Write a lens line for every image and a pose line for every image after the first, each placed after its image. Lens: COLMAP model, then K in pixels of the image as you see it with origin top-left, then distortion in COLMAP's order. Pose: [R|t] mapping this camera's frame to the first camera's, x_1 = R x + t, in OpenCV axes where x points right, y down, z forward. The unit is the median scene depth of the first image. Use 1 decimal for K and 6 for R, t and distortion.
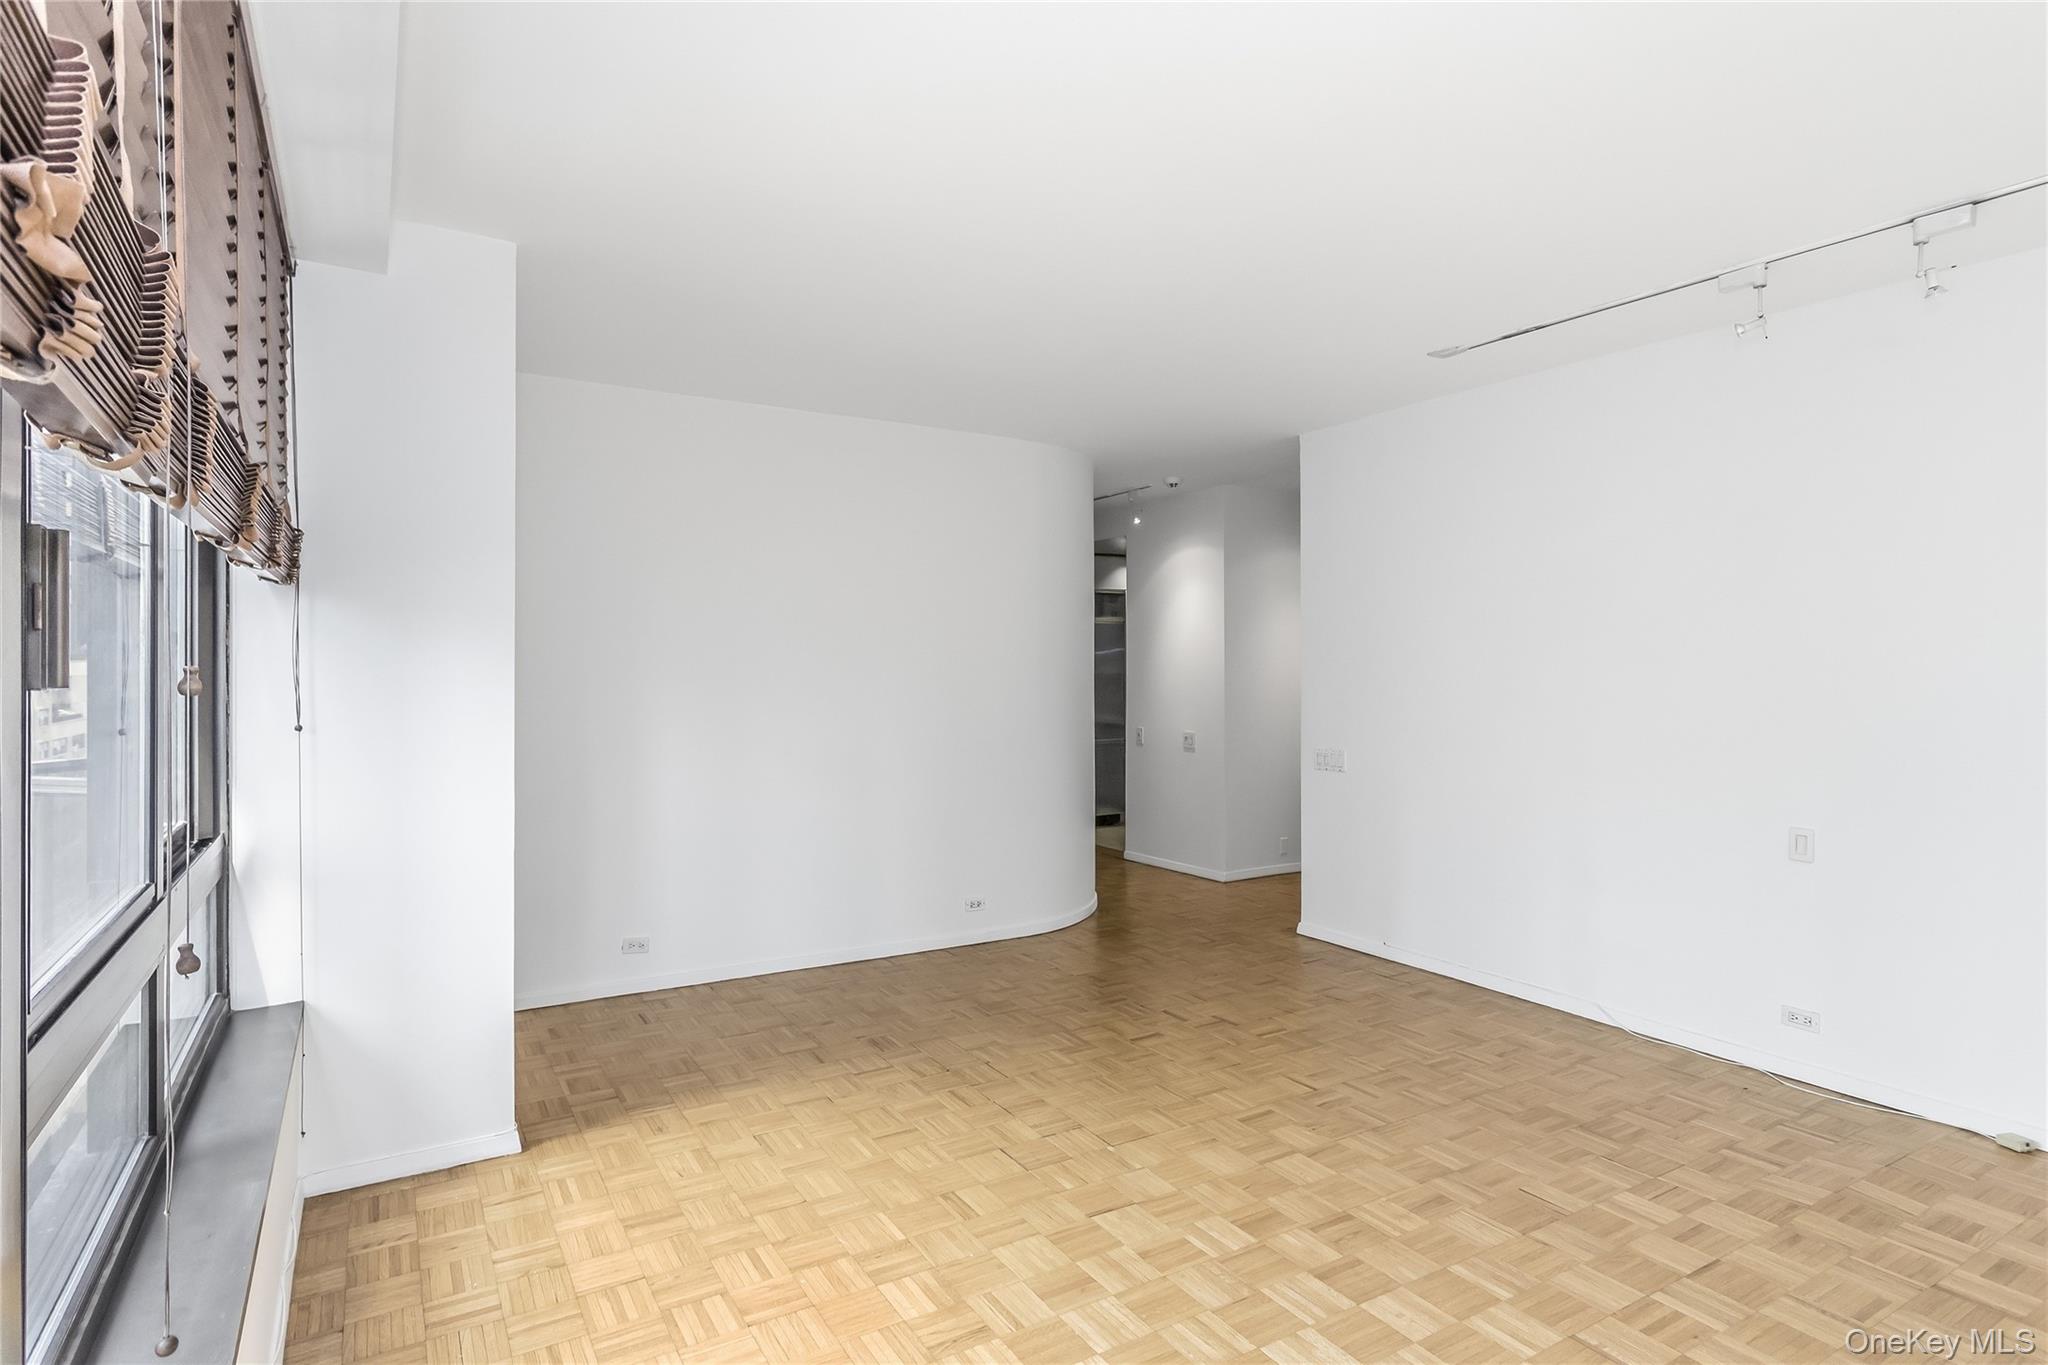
lens RADIAL K [[1083.3, 0, 1026.8], [0, 1083.3, 669.2], [0, 0, 1]] dist [-0.002130, 0.003445]
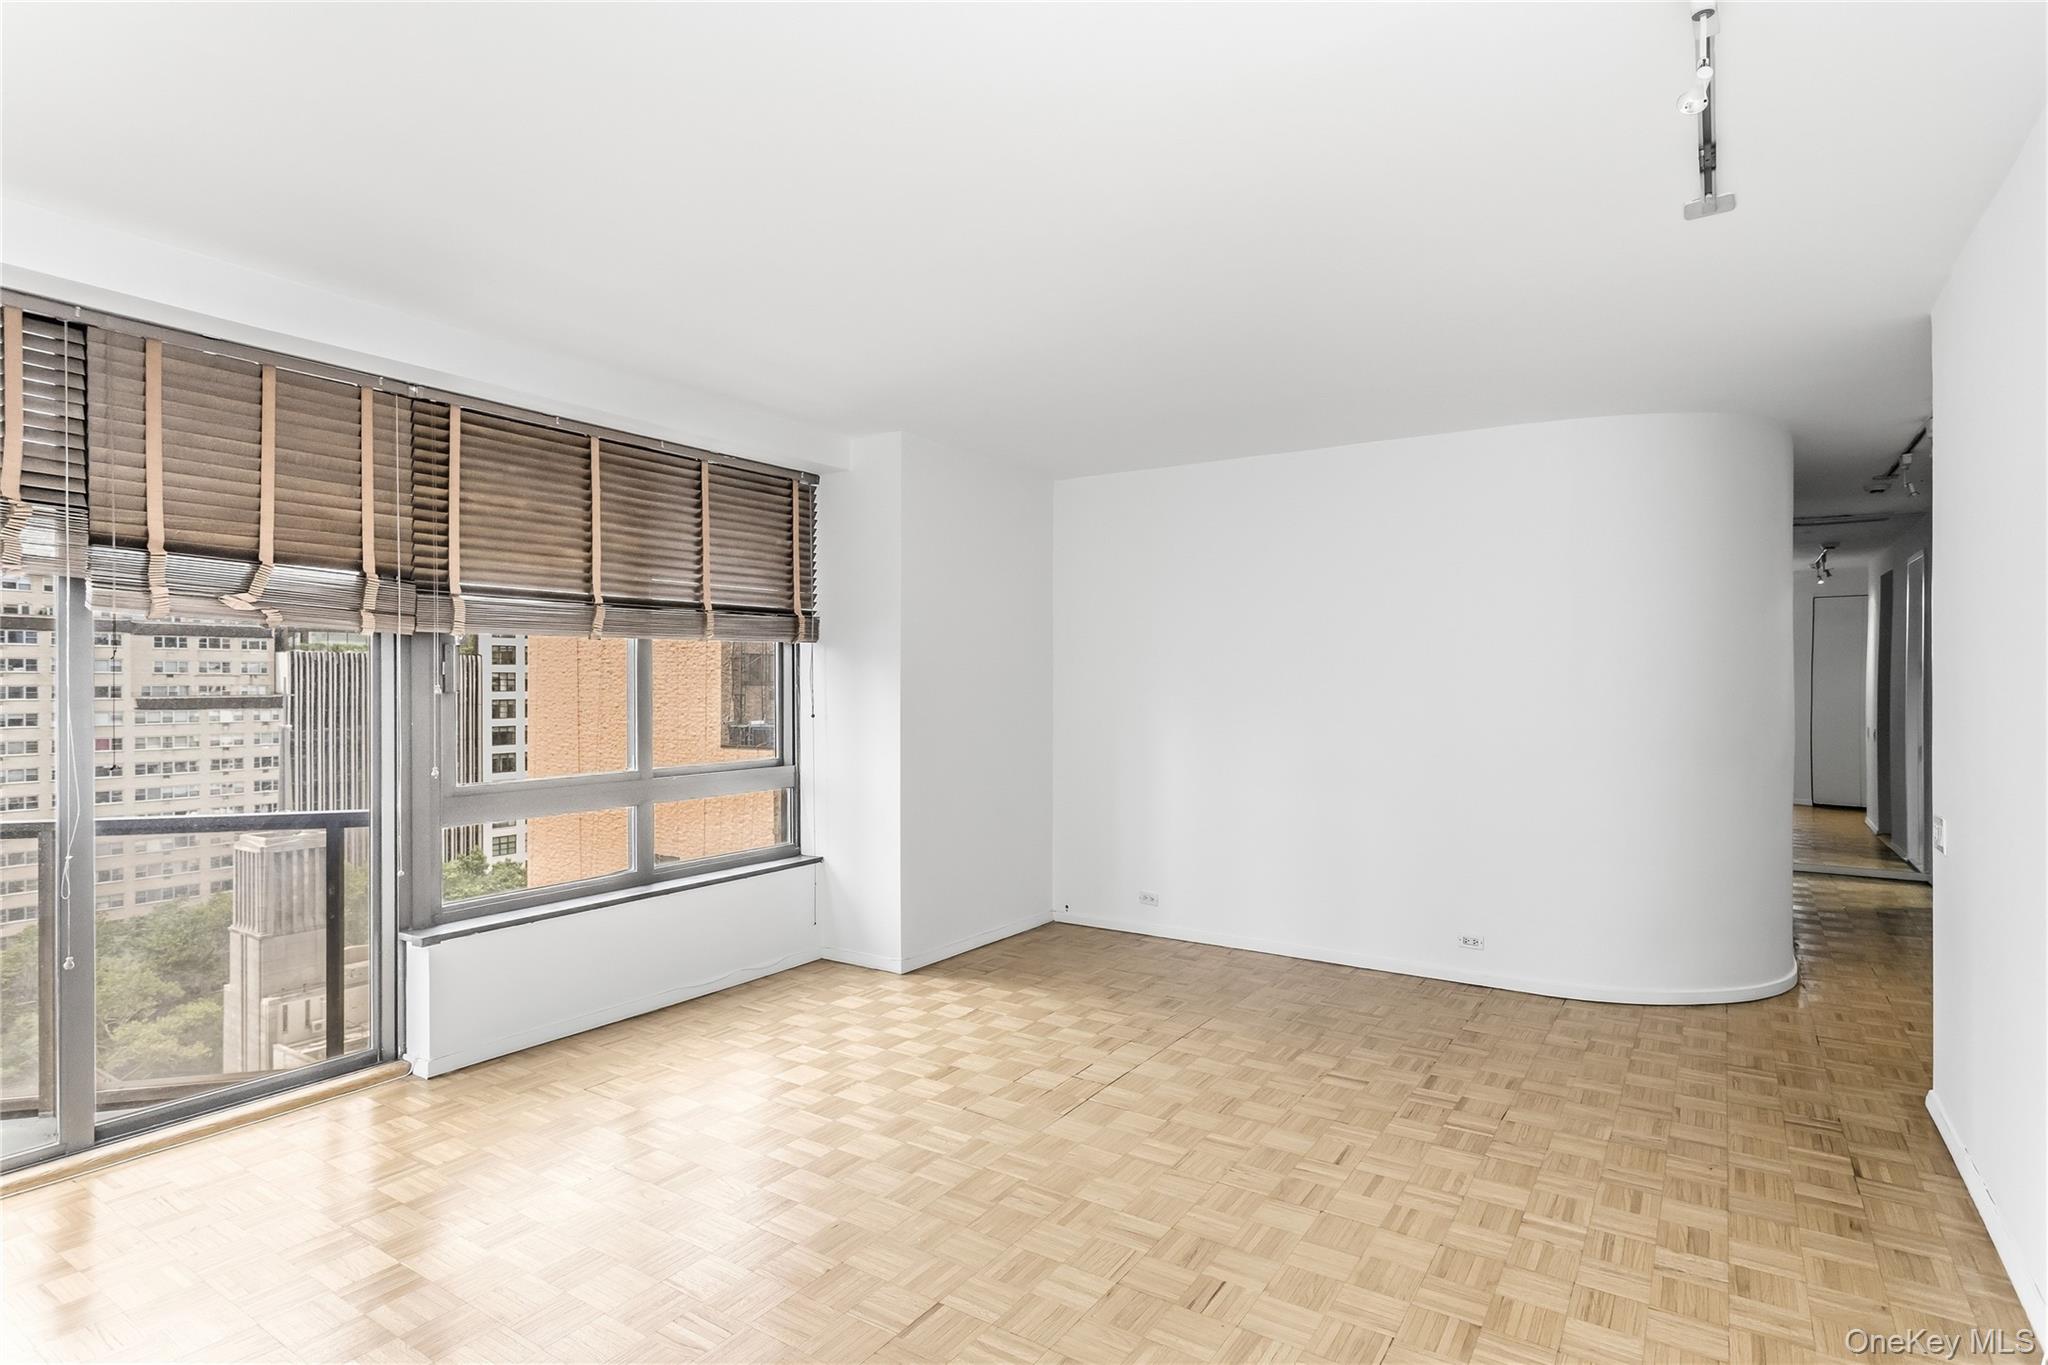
lens RADIAL K [[1083.3, 0, 1008.6], [0, 1083.3, 686.9], [0, 0, 1]] dist [-0.002130, 0.003445]
pose [[0.396485, -0.002534, -0.918038, 0.793912], [0.002043, 0.999996, -0.001878, 0.000670], [0.918039, -0.001131, 0.396489, 0.331445]]
